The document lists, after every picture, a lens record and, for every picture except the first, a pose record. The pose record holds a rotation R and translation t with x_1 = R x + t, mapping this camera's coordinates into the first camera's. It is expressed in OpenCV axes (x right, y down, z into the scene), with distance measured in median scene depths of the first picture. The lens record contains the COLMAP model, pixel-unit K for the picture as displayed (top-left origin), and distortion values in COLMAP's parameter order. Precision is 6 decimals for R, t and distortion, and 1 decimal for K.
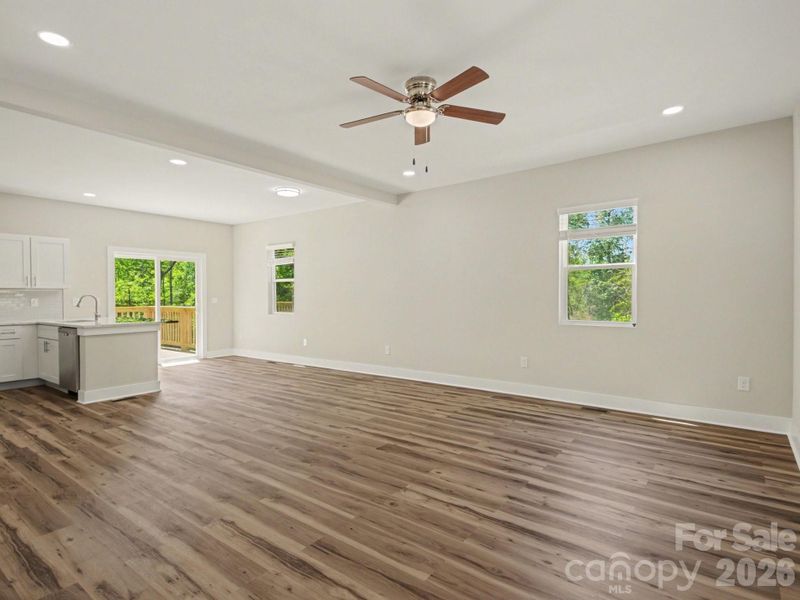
lens RADIAL K [[433.8, 0, 404.7], [0, 433.8, 301.2], [0, 0, 1]] dist [0.005815, 0.000667]
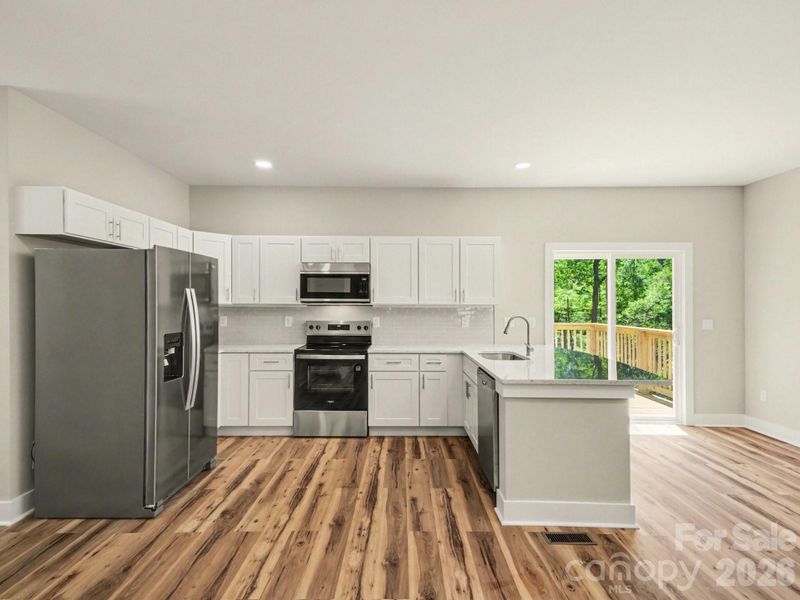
lens RADIAL K [[433.8, 0, 404.7], [0, 433.8, 301.2], [0, 0, 1]] dist [0.005815, 0.000667]
pose [[0.604097, -0.000846, -0.796911, -0.277275], [-0.010584, 0.999903, -0.009085, -0.025797], [0.796841, 0.013923, 0.604029, 0.419793]]
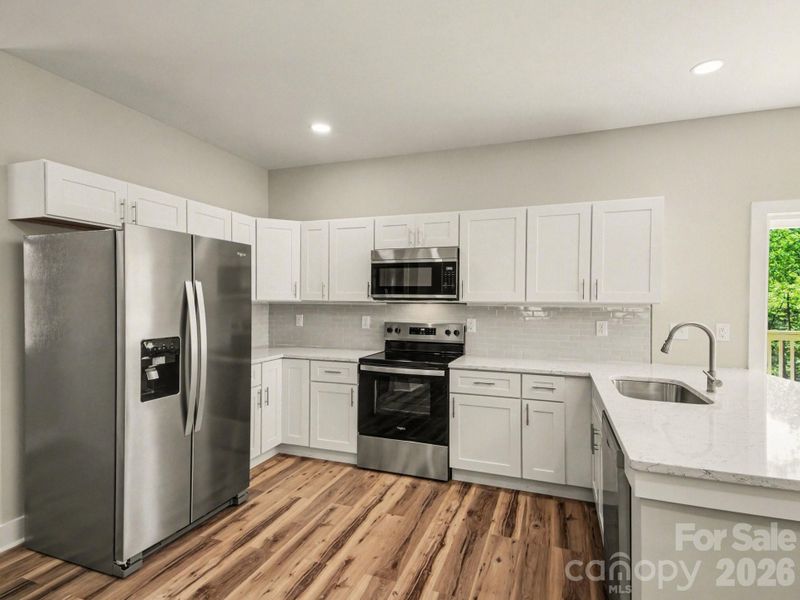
lens RADIAL K [[450.1, 0, 382.1], [0, 450.1, 305.7], [0, 0, 1]] dist [0.044353, -0.019100]
pose [[0.282604, 0.014098, -0.959133, -0.375089], [-0.013993, 0.999846, 0.010573, -0.026583], [0.959135, 0.010433, 0.282758, 0.561197]]
